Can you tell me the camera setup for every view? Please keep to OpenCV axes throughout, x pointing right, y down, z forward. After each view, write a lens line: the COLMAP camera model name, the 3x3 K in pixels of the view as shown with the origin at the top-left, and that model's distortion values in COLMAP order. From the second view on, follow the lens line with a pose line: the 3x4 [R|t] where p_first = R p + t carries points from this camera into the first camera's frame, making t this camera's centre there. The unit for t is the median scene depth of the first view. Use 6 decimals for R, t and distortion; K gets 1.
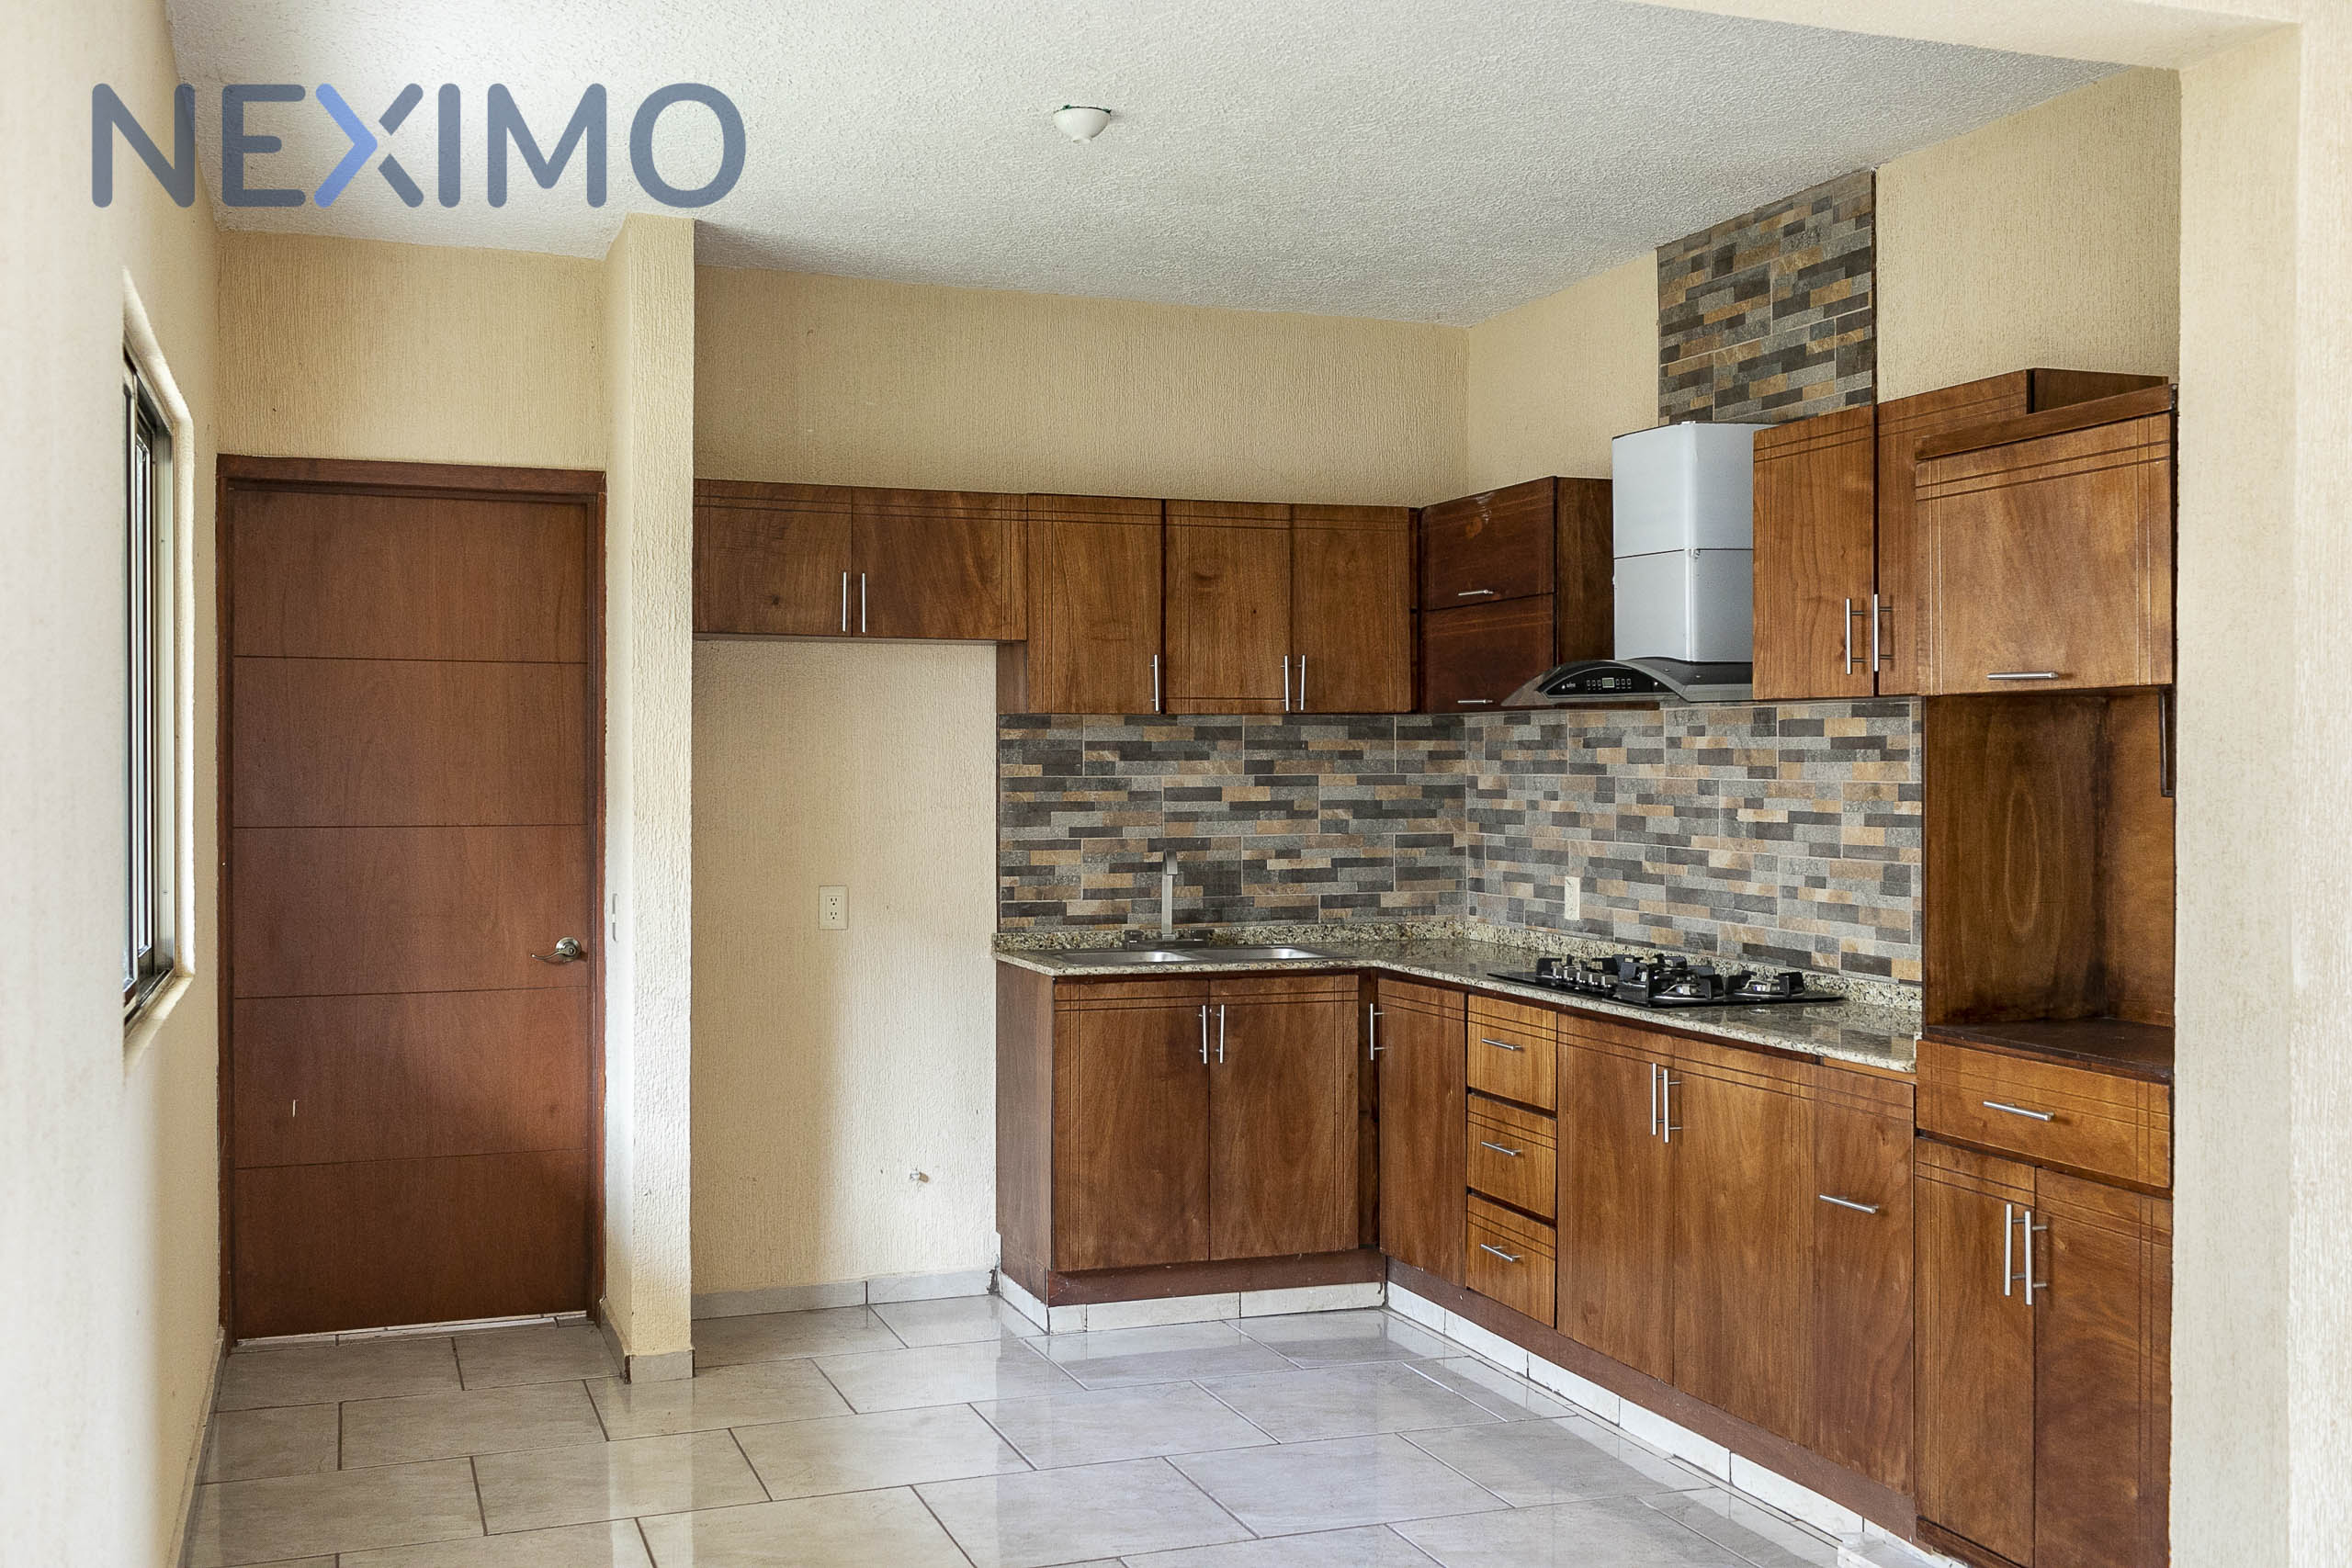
lens RADIAL K [[2278.3, 0, 1175.7], [0, 2278.3, 796.7], [0, 0, 1]] dist [0.003008, 0.000000]
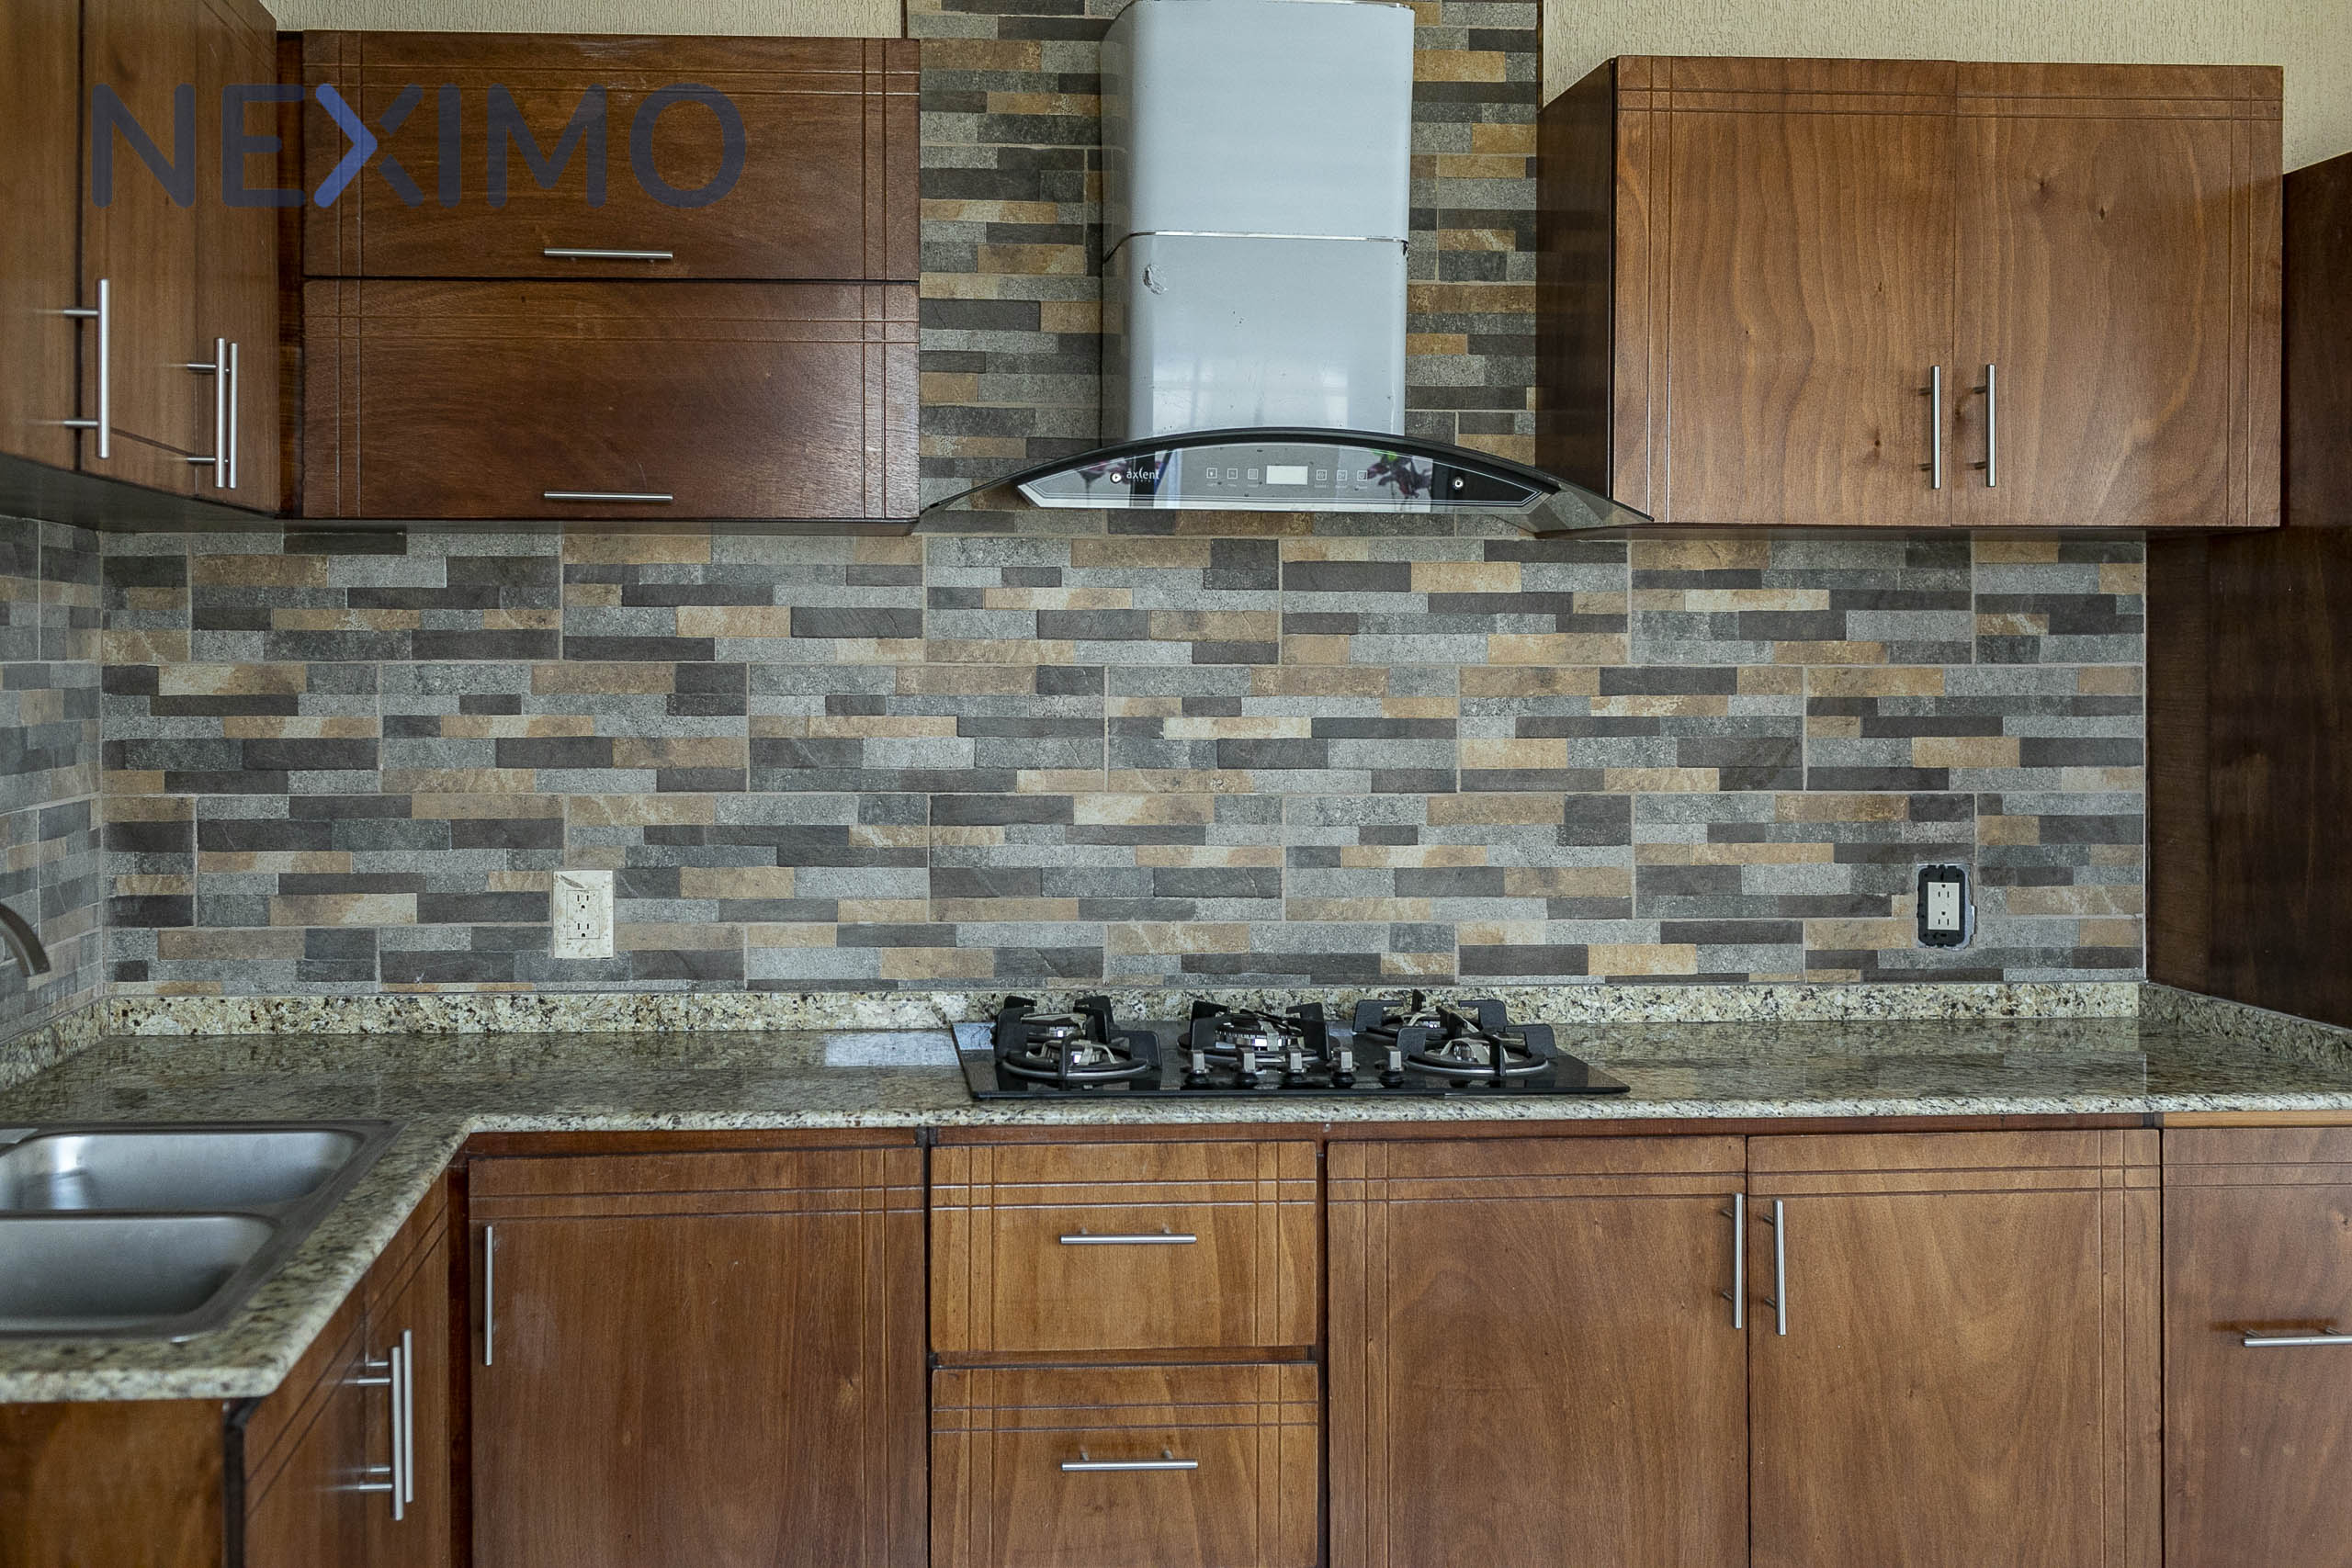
lens RADIAL K [[2278.3, 0, 1105.7], [0, 2278.3, 674.5], [0, 0, 1]] dist [0.003008, 0.000000]
pose [[0.287479, -0.008260, 0.957751, -0.296505], [0.015606, 0.999870, 0.003939, -0.007734], [-0.957660, 0.013814, 0.287571, 0.855336]]
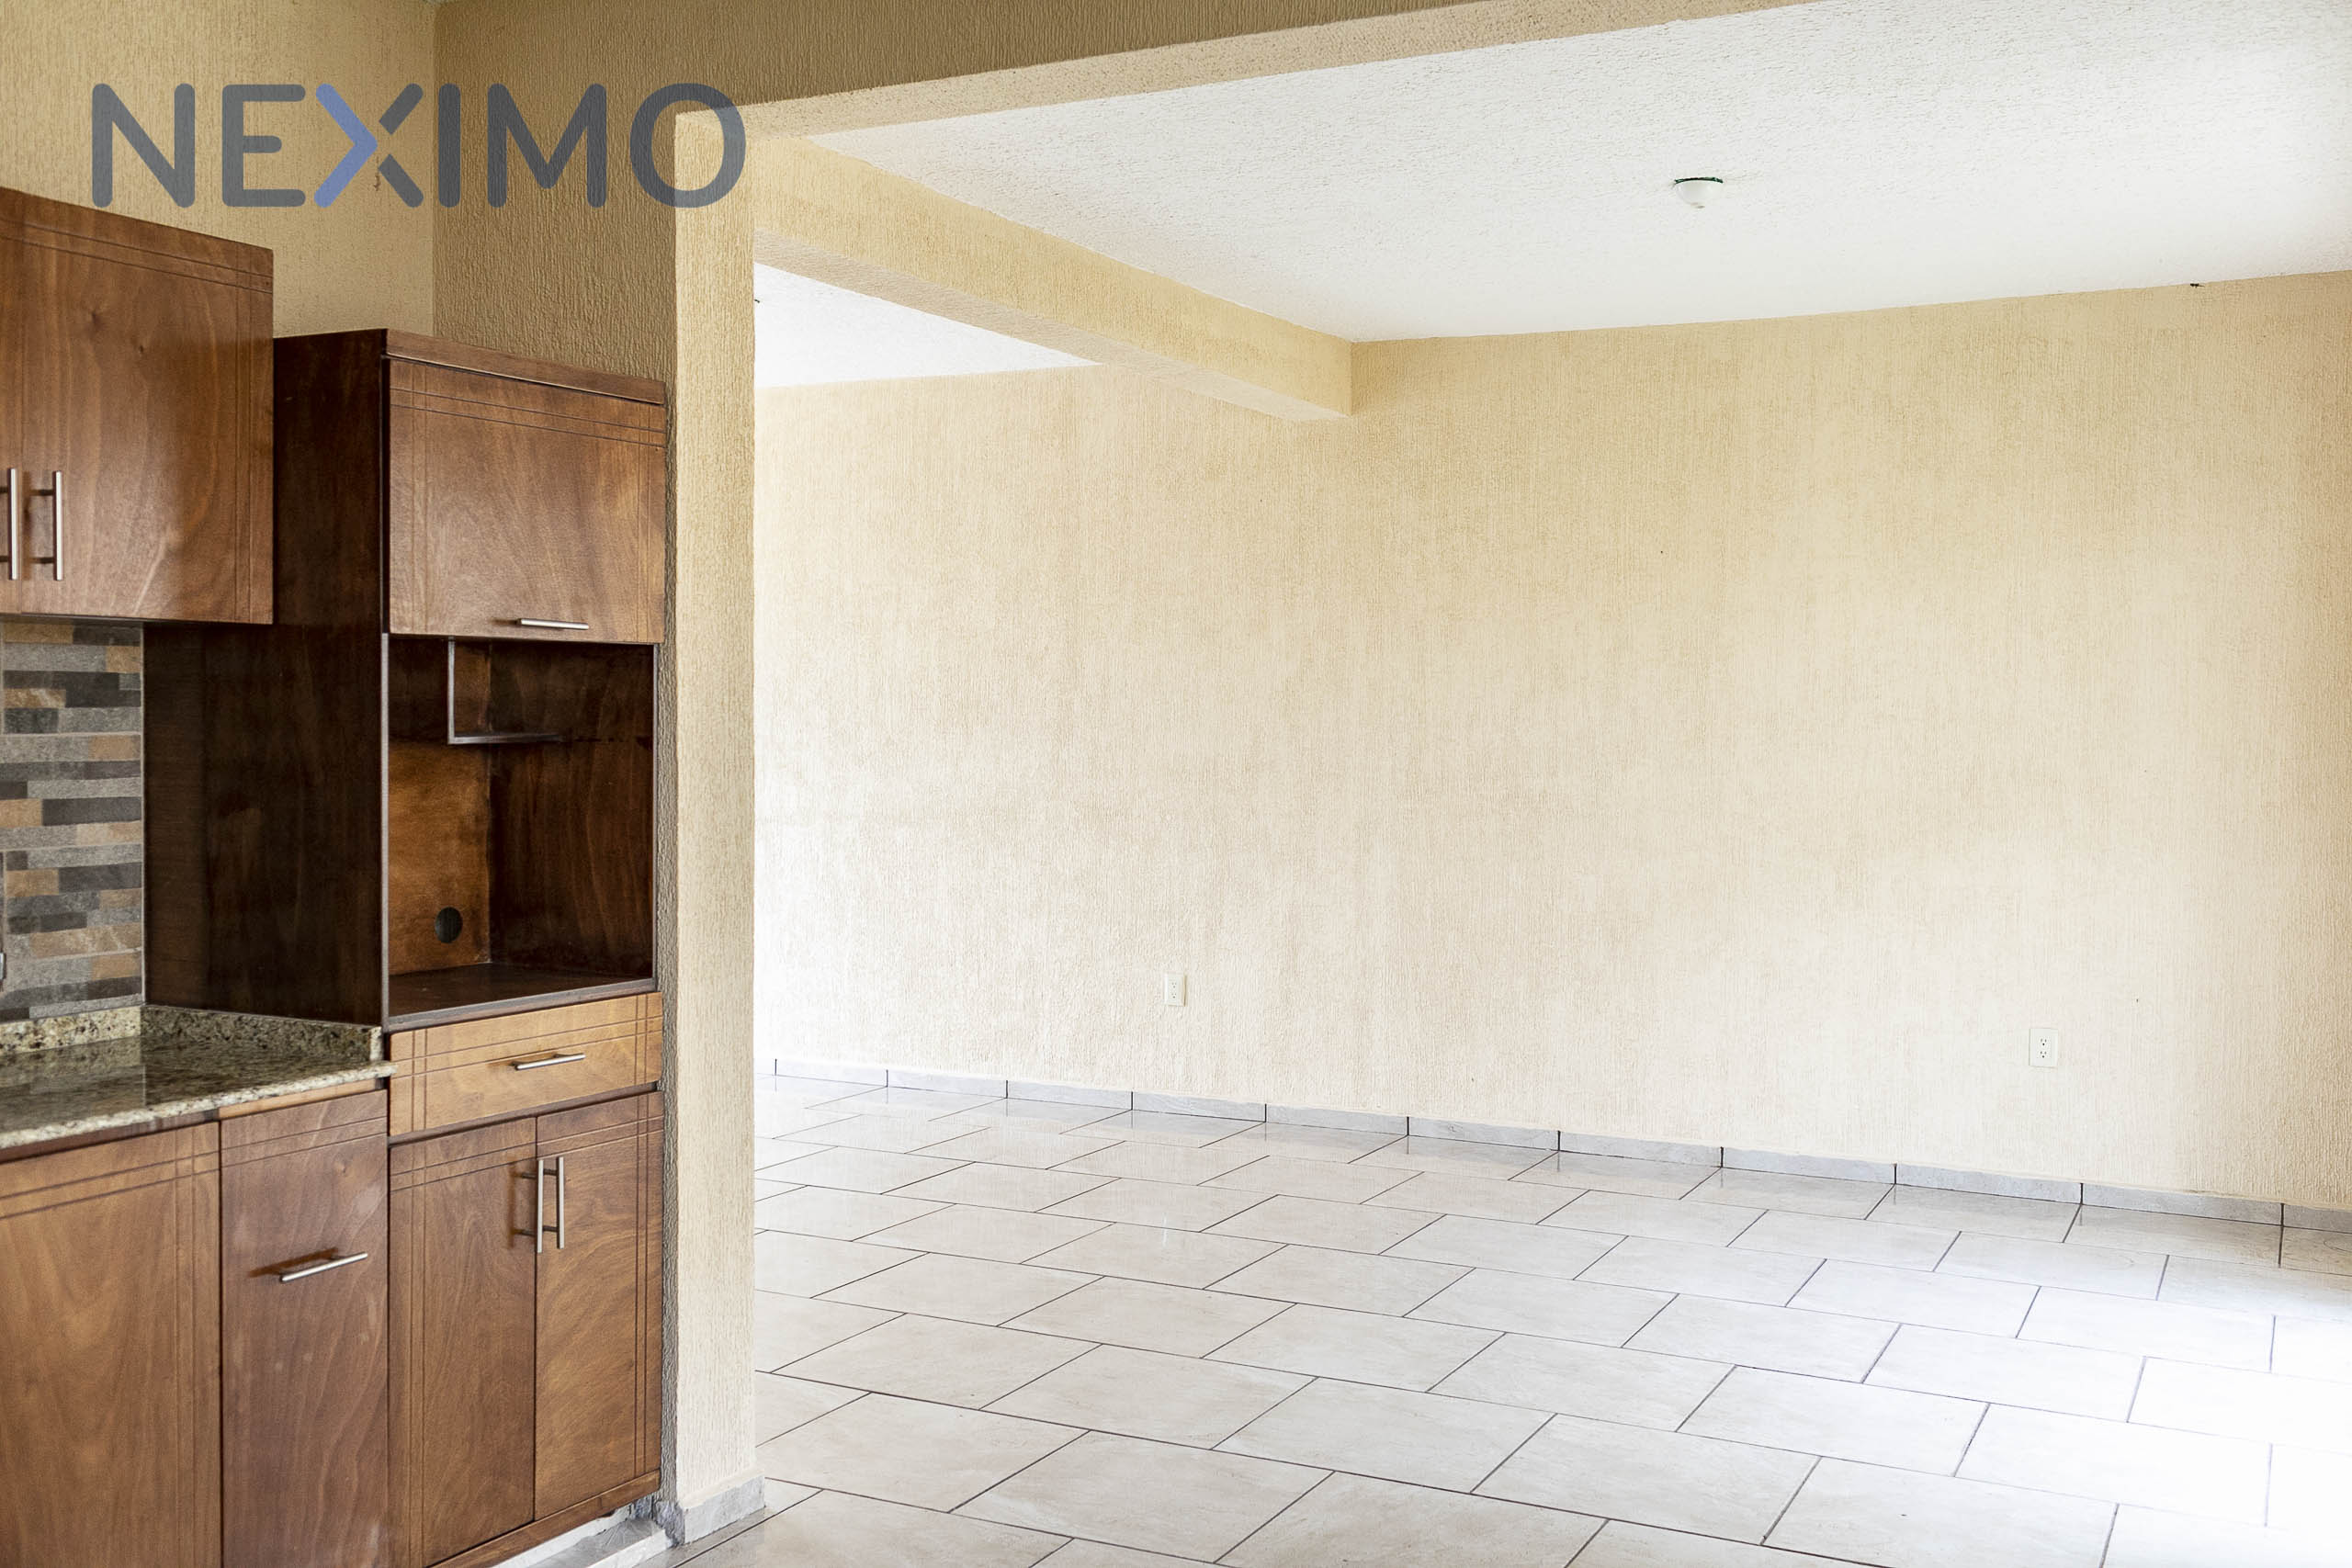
lens RADIAL K [[2278.3, 0, 1176.7], [0, 2278.3, 762.5], [0, 0, 1]] dist [0.003008, 0.000000]
pose [[-0.684086, -0.033065, 0.728651, -0.362846], [-0.004690, 0.999151, 0.040936, -0.023286], [-0.729386, 0.024586, -0.683660, 0.997645]]
